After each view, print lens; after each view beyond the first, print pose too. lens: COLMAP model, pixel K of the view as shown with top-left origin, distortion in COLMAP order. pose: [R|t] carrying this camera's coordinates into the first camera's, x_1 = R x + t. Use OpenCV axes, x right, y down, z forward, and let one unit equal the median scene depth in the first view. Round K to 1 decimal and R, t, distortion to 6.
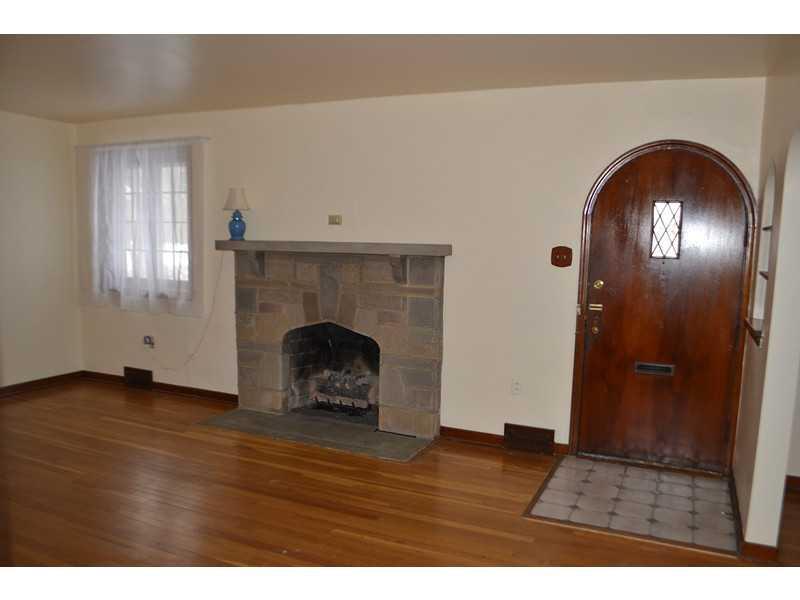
lens RADIAL K [[648.2, 0, 399.3], [0, 648.2, 318.8], [0, 0, 1]] dist [-0.005905, -0.001718]
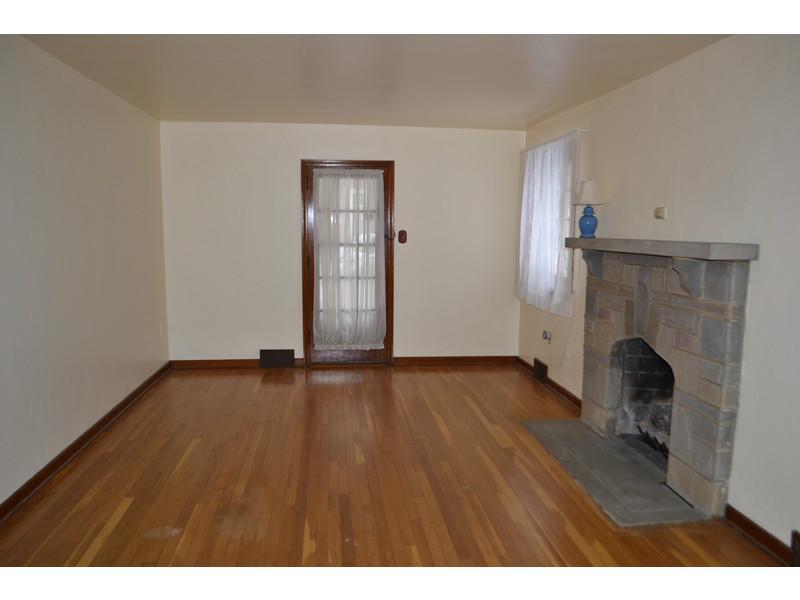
lens RADIAL K [[648.2, 0, 399.3], [0, 648.2, 318.8], [0, 0, 1]] dist [-0.005905, -0.001718]
pose [[0.527327, 0.106270, -0.842990, 0.401305], [-0.106570, 0.992585, 0.058463, -0.032272], [0.842952, 0.059008, 0.534742, 0.289873]]
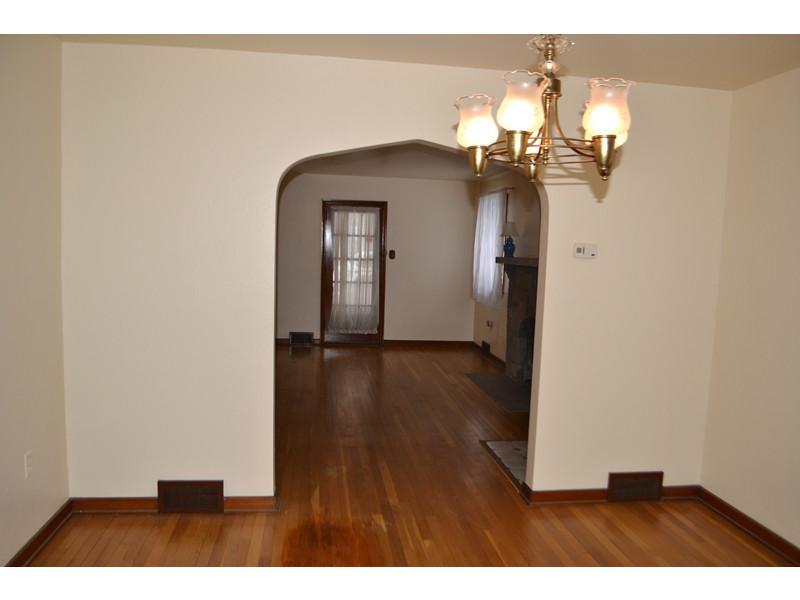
lens RADIAL K [[648.2, 0, 399.3], [0, 648.2, 318.8], [0, 0, 1]] dist [-0.005905, -0.001718]
pose [[0.541365, 0.091829, -0.835758, 0.856854], [-0.127651, 0.991472, 0.026251, 0.010019], [0.831041, 0.092474, 0.548470, 0.005092]]
